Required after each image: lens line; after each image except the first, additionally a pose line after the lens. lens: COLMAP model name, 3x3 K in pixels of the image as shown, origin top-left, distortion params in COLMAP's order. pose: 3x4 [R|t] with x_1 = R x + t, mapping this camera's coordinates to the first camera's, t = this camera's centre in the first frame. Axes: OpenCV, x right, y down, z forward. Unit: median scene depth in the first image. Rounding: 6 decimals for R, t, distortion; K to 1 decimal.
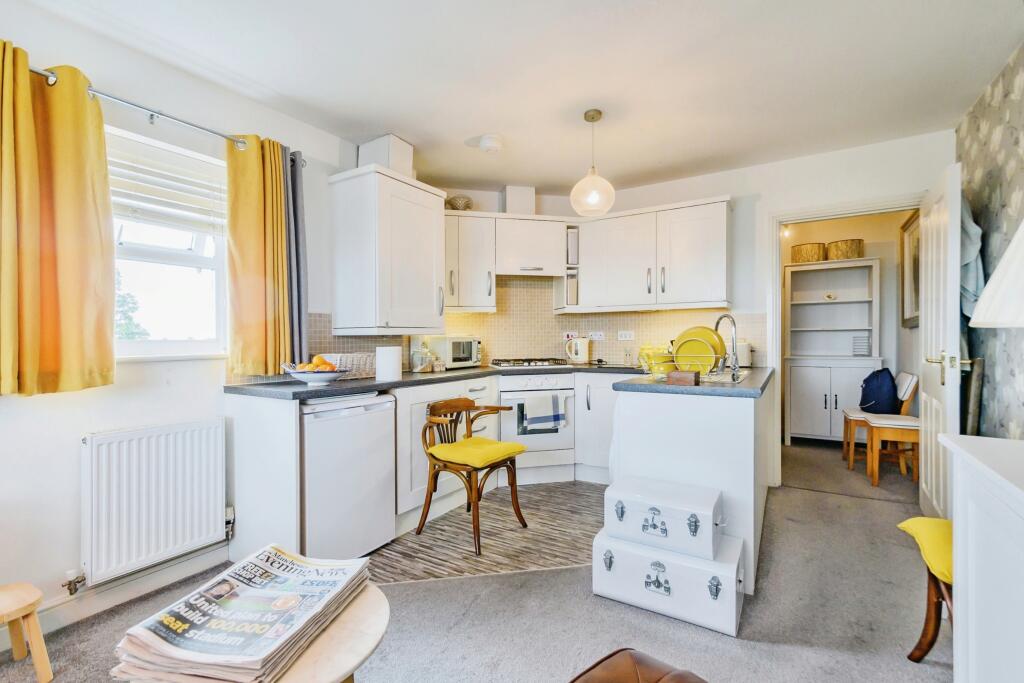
lens RADIAL K [[452.8, 0, 511.9], [0, 452.8, 344.4], [0, 0, 1]] dist [0.001952, 0.000613]
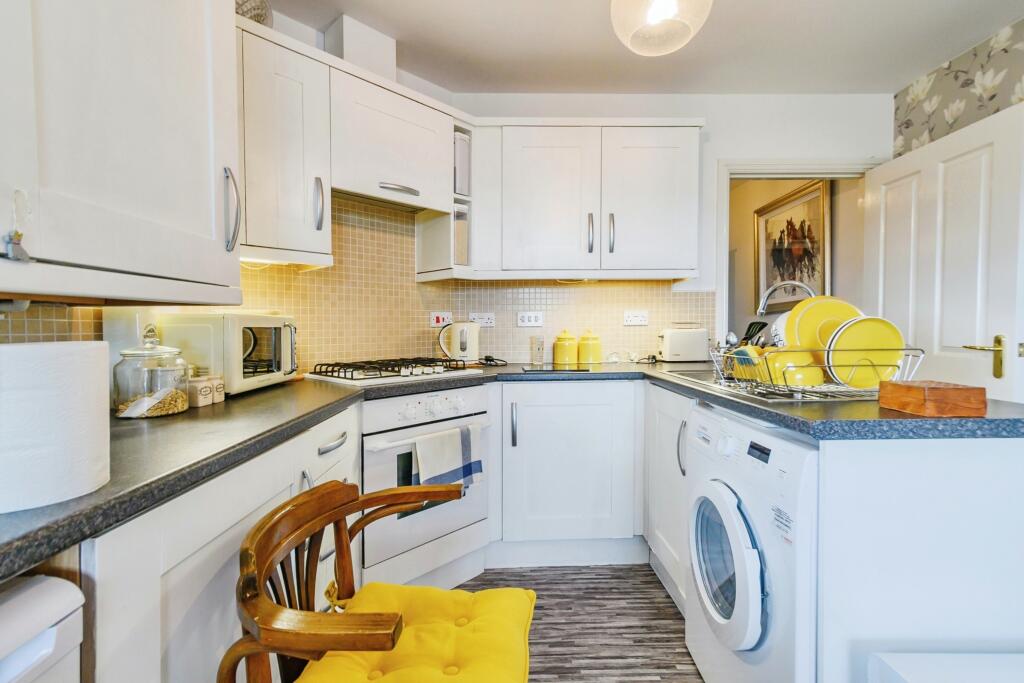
lens RADIAL K [[462.3, 0, 515.4], [0, 462.3, 339.7], [0, 0, 1]] dist [0.004147, 0.000833]
pose [[0.839662, -0.014102, 0.542927, -0.147557], [0.008399, 0.999880, 0.012982, 0.001768], [-0.543045, -0.006340, 0.839680, 0.512791]]
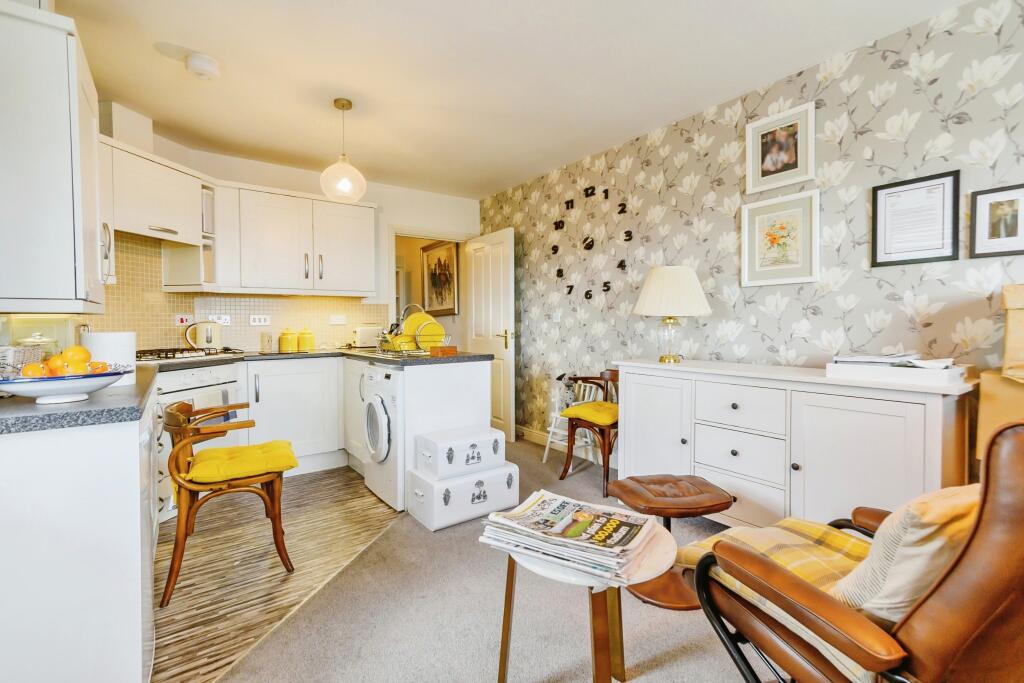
lens RADIAL K [[462.3, 0, 515.4], [0, 462.3, 339.7], [0, 0, 1]] dist [0.004147, 0.000833]
pose [[0.378354, -0.028499, 0.925222, -0.486550], [0.015570, 0.999580, 0.024422, 0.005958], [-0.925530, 0.005165, 0.378639, 0.182080]]
